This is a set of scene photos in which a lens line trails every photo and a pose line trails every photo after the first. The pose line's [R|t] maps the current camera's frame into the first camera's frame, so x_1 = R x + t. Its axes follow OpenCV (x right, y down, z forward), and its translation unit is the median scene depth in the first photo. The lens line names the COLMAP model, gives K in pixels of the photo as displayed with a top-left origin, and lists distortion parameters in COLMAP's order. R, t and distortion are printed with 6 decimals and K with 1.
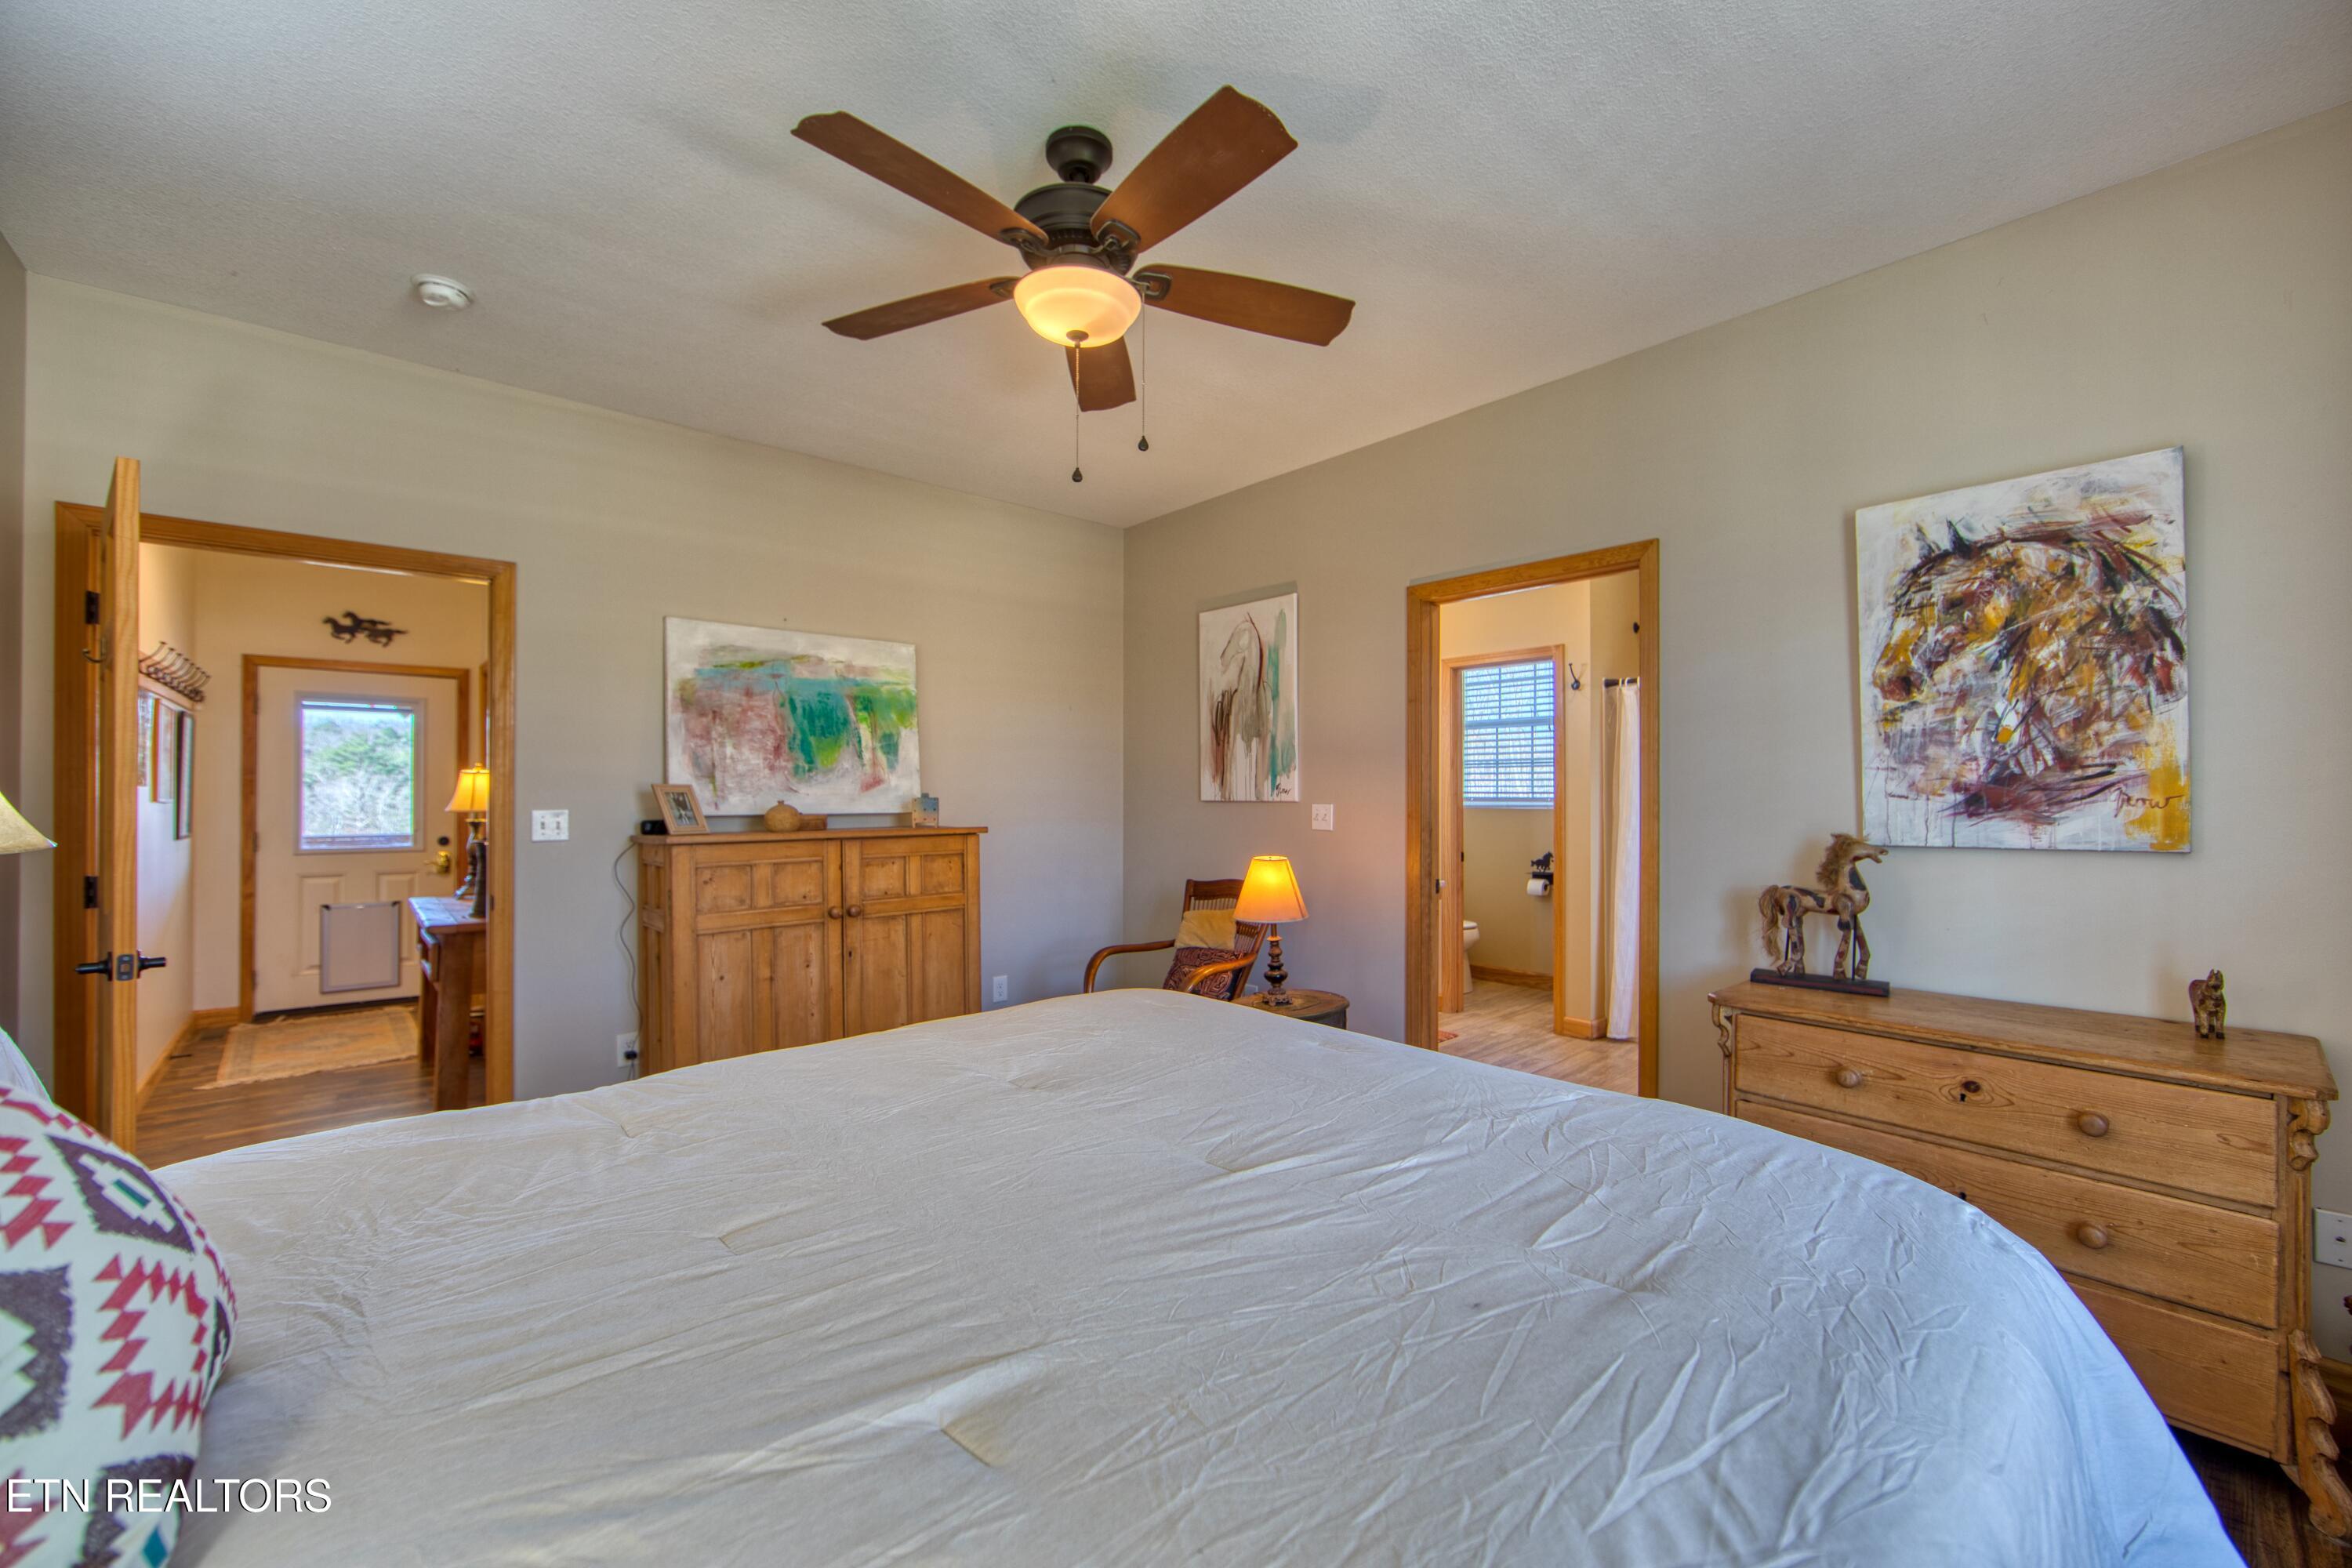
lens RADIAL K [[925.8, 0, 1180.5], [0, 925.8, 783.2], [0, 0, 1]] dist [-0.012752, 0.001240]
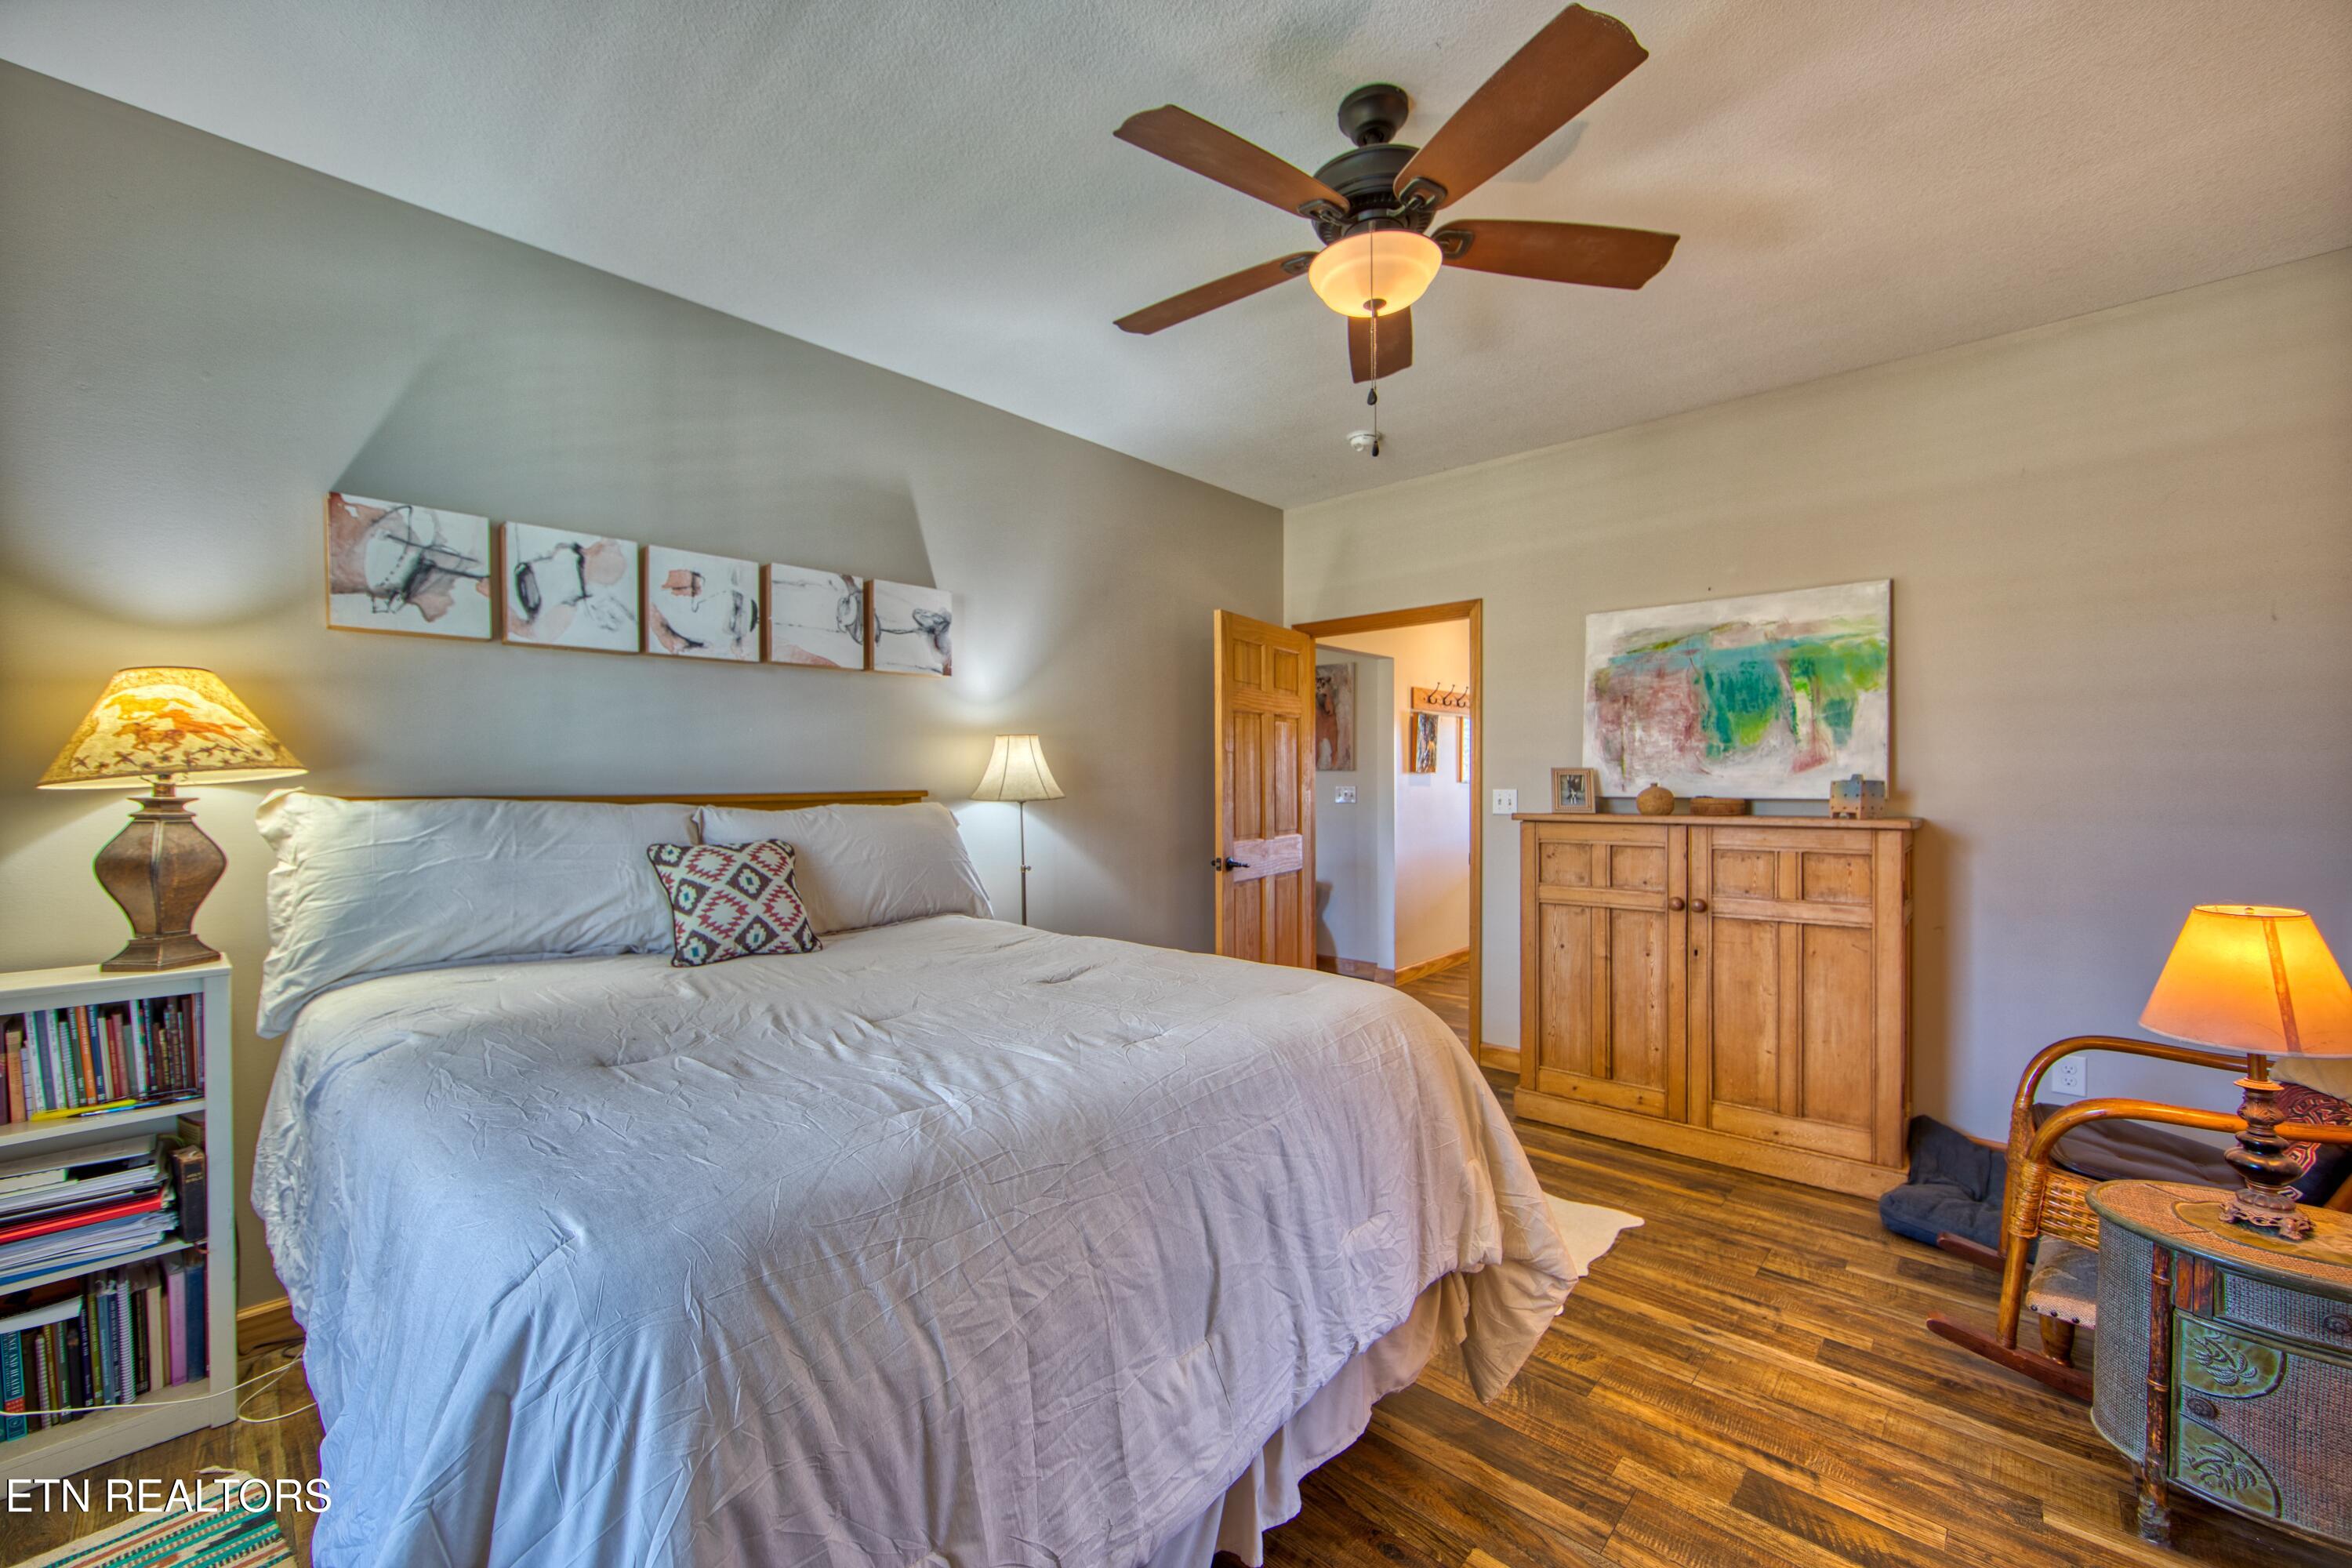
lens RADIAL K [[925.8, 0, 1169.9], [0, 925.8, 781.6], [0, 0, 1]] dist [-0.012752, 0.001240]
pose [[0.086878, 0.003923, -0.996211, 0.478394], [0.015878, 0.999860, 0.005322, 0.003906], [0.996092, -0.016281, 0.086803, 0.395961]]
